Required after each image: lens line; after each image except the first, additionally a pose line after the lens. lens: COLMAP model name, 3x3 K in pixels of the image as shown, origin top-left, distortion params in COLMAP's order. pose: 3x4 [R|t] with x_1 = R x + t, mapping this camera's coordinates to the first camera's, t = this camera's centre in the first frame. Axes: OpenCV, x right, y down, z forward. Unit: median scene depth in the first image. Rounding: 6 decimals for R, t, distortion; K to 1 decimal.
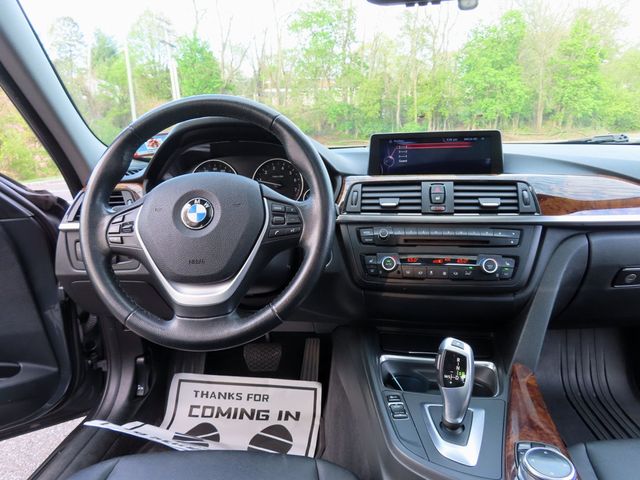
lens RADIAL K [[454.8, 0, 320.0], [0, 454.8, 240.0], [0, 0, 1]] dist [-0.011087, 0.002042]
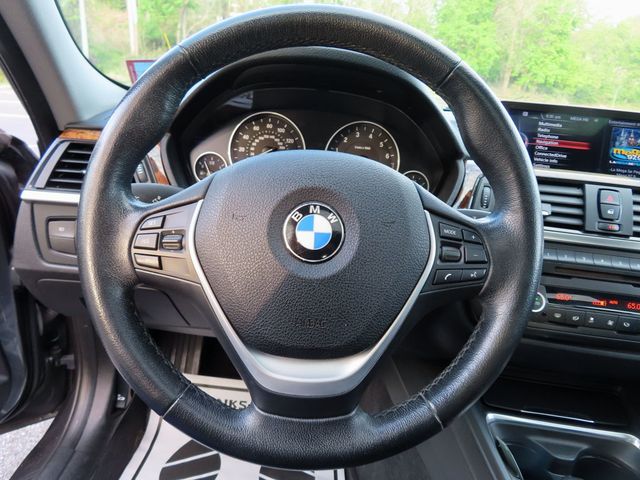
lens RADIAL K [[458.0, 0, 319.1], [0, 458.0, 242.8], [0, 0, 1]] dist [-0.011994, 0.005777]
pose [[0.990757, 0.084027, 0.106486, -0.243482], [-0.097006, 0.987626, 0.123224, -0.086366], [-0.094814, -0.132414, 0.986649, 0.350701]]
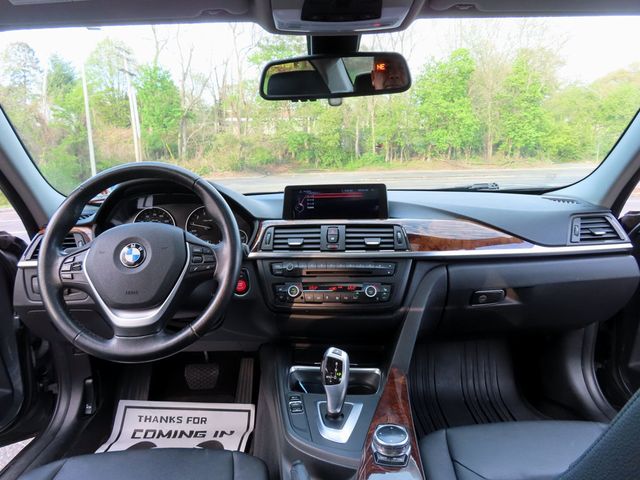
lens RADIAL K [[453.7, 0, 321.5], [0, 453.7, 239.1], [0, 0, 1]] dist [-0.012749, 0.002763]
pose [[0.996257, -0.008607, 0.086015, 0.117526], [0.013839, 0.998077, -0.060422, -0.014220], [-0.085330, 0.061386, 0.994460, -0.252852]]
